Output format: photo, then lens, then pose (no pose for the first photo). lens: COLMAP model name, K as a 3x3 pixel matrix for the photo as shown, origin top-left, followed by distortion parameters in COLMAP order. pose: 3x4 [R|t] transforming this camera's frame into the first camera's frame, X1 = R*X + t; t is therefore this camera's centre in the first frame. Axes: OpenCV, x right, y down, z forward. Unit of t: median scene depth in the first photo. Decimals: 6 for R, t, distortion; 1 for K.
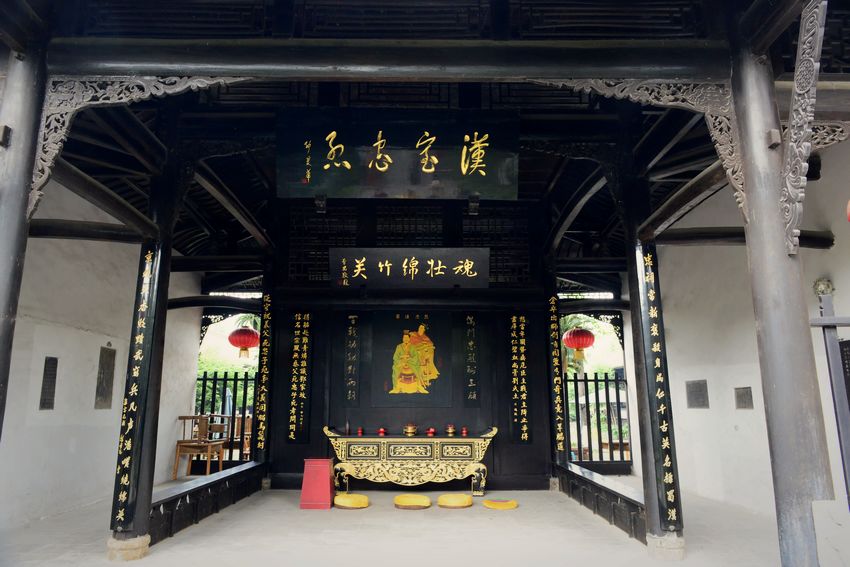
lens RADIAL K [[581.0, 0, 425.0], [0, 581.0, 283.5], [0, 0, 1]] dist [0.003462, 0.000342]
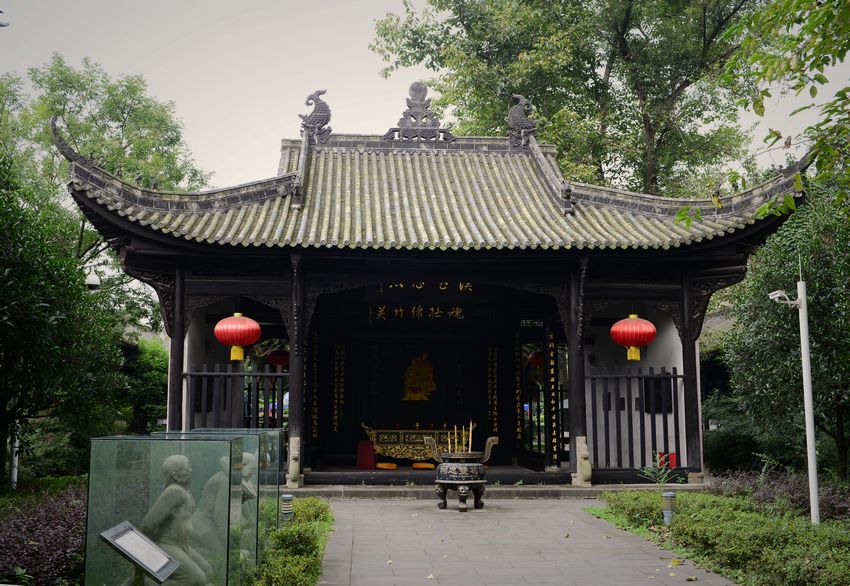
lens RADIAL K [[920.1, 0, 425.0], [0, 920.1, 293.0], [0, 0, 1]] dist [-0.011420, -0.001083]
pose [[0.998157, 0.008098, 0.060136, -0.142975], [-0.012540, 0.997190, 0.073853, -0.242717], [-0.059369, -0.074471, 0.995454, -1.237607]]
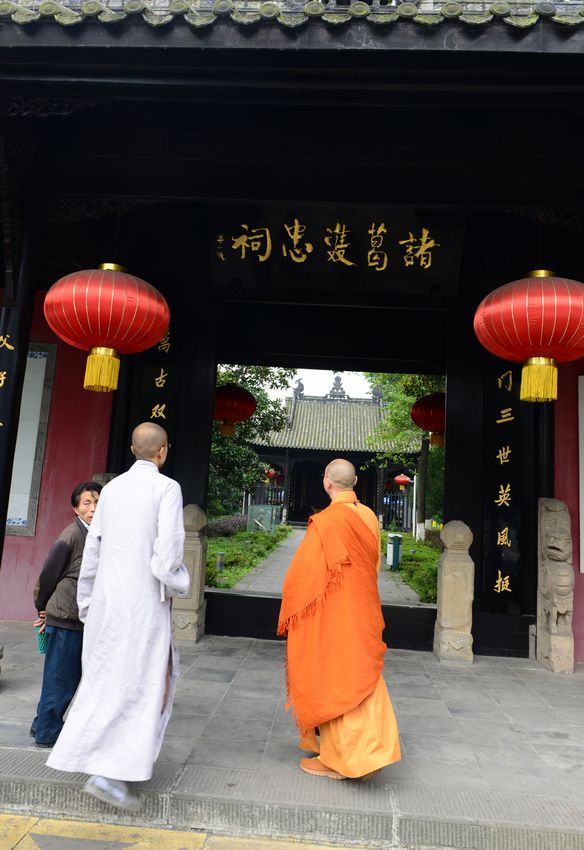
lens RADIAL K [[596.3, 0, 292.0], [0, 596.3, 425.0], [0, 0, 1]] dist [0.001163, 0.000027]
pose [[0.995528, 0.051836, -0.078980, -0.014692], [-0.045243, 0.995514, 0.083101, -0.558881], [0.082933, -0.079156, 0.993406, -2.659754]]
